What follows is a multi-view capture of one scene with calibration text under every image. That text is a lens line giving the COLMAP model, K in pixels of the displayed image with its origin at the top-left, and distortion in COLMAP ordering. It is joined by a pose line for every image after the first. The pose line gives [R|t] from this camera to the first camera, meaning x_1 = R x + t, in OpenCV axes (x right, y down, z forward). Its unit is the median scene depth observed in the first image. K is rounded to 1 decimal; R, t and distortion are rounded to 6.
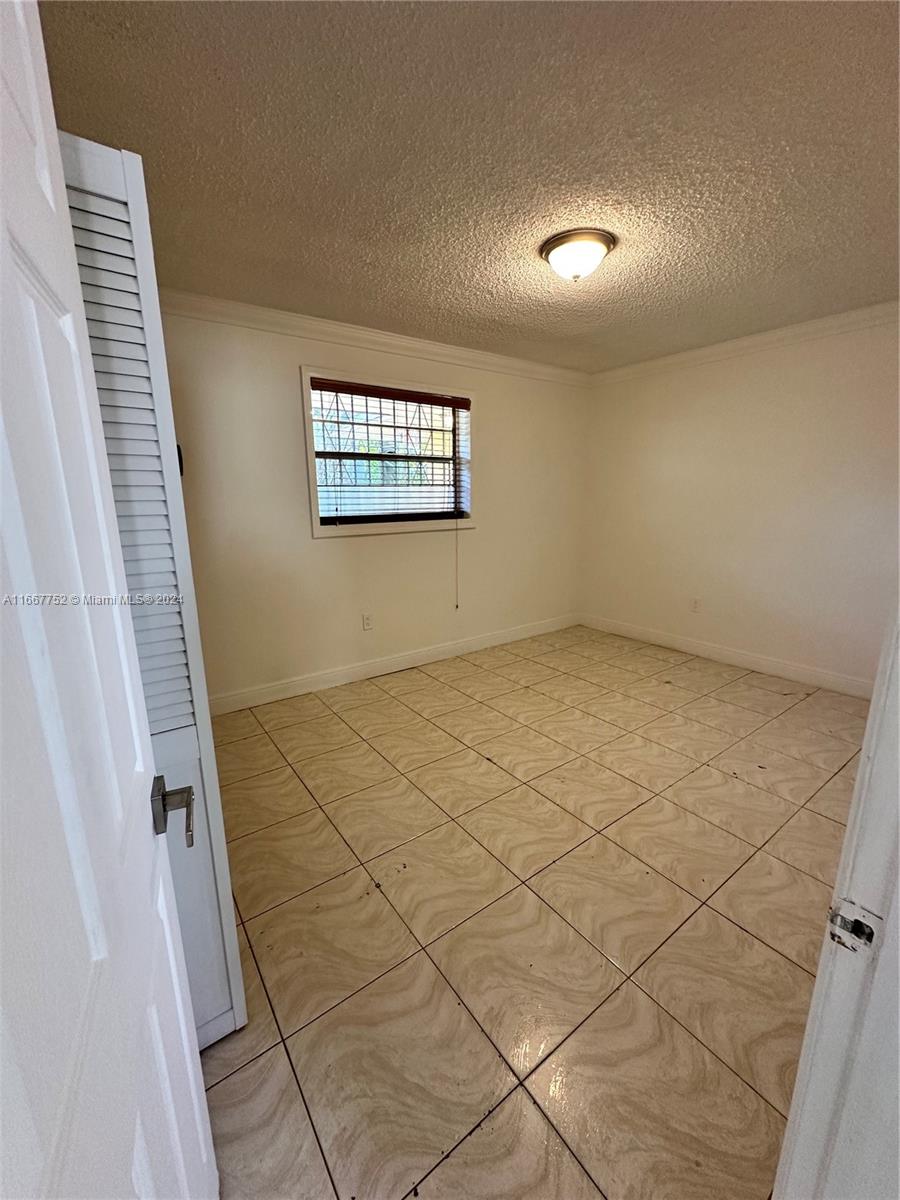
lens RADIAL K [[488.9, 0, 452.8], [0, 488.9, 629.6], [0, 0, 1]] dist [-0.000769, -0.000177]
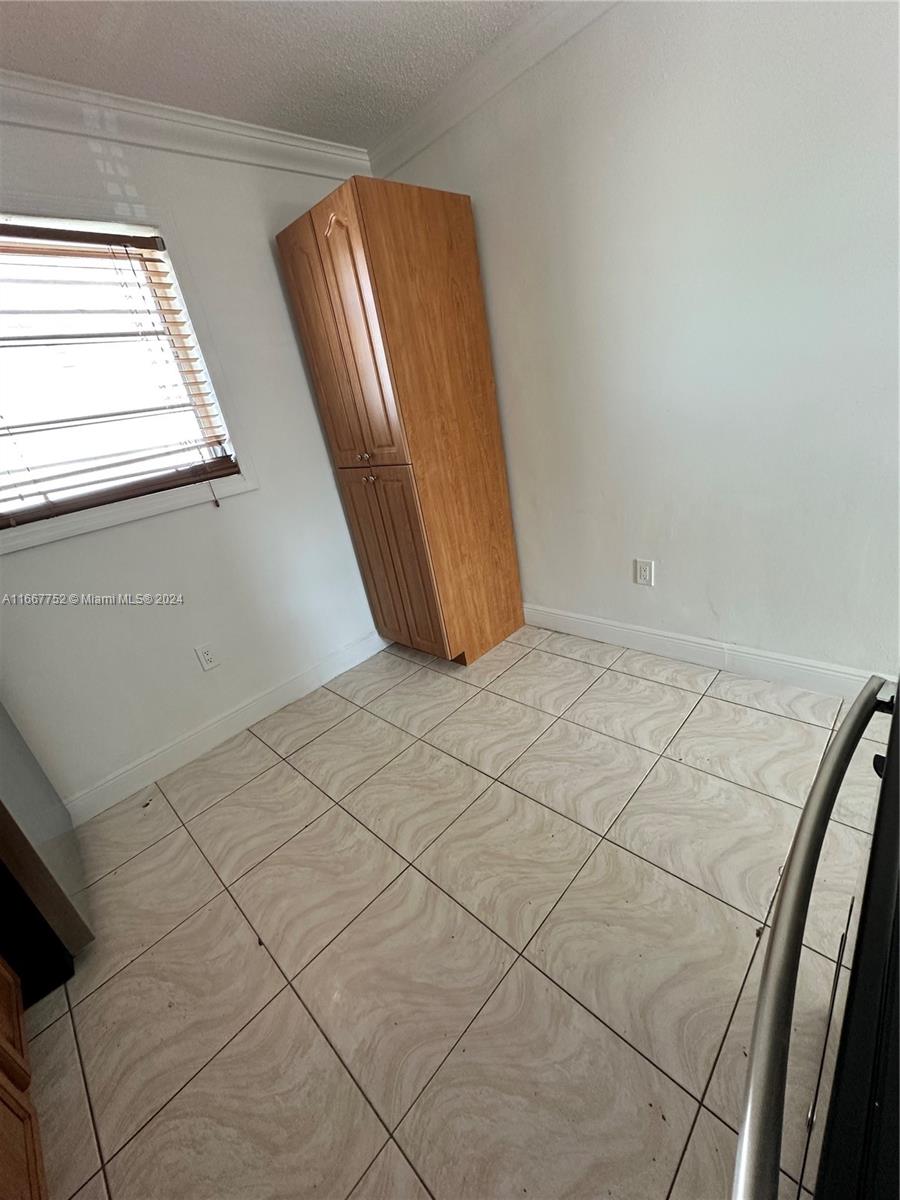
lens RADIAL K [[475.0, 0, 450.0], [0, 475.0, 602.9], [0, 0, 1]] dist [-0.005358, 0.000669]
pose [[0.976532, -0.201761, 0.075351, 0.167798], [0.190973, 0.972927, 0.130166, -0.035423], [-0.099573, -0.112721, 0.988625, 0.122252]]
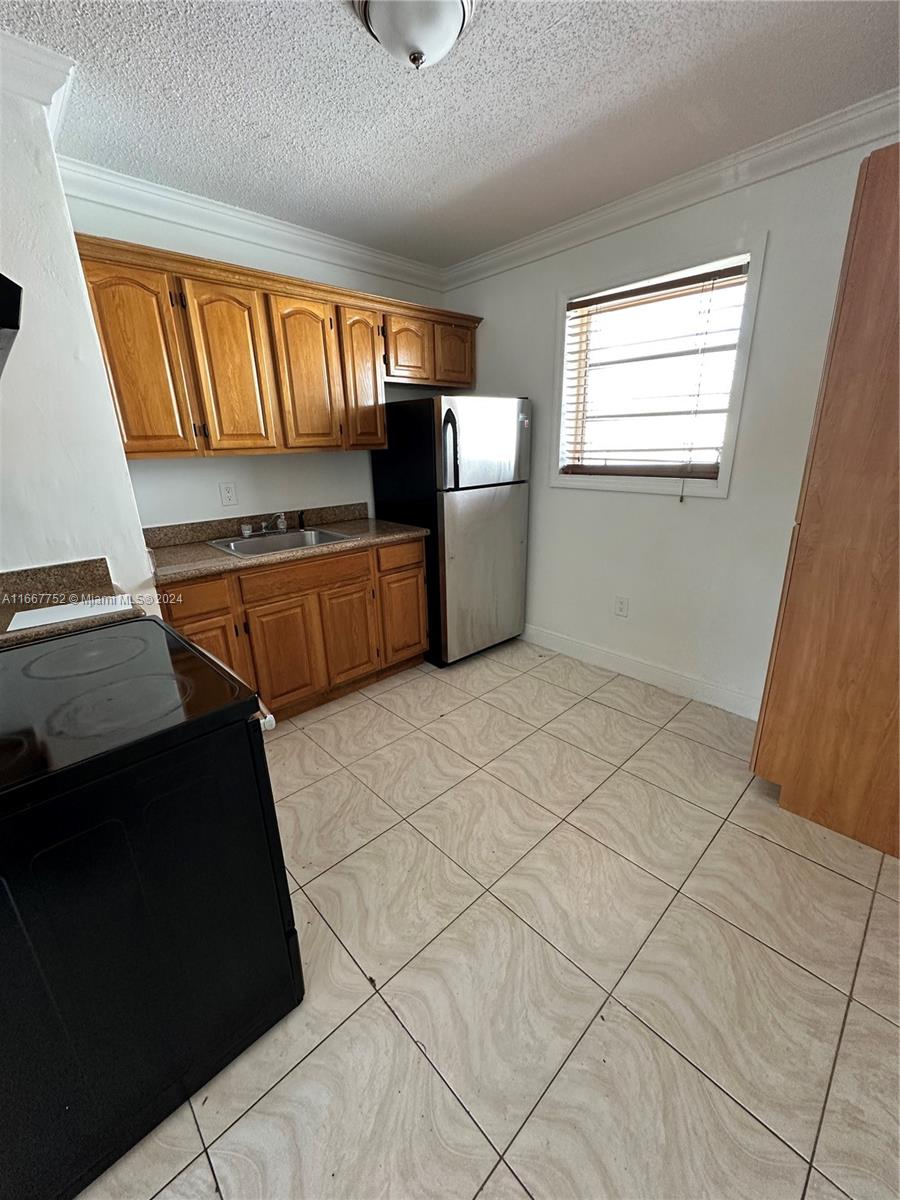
lens RADIAL K [[475.0, 0, 450.0], [0, 475.0, 602.9], [0, 0, 1]] dist [-0.005358, 0.000669]
pose [[0.108575, 0.330536, -0.937527, 0.736277], [-0.237738, 0.924370, 0.298365, -0.146488], [0.965242, 0.190491, 0.178944, 0.399324]]
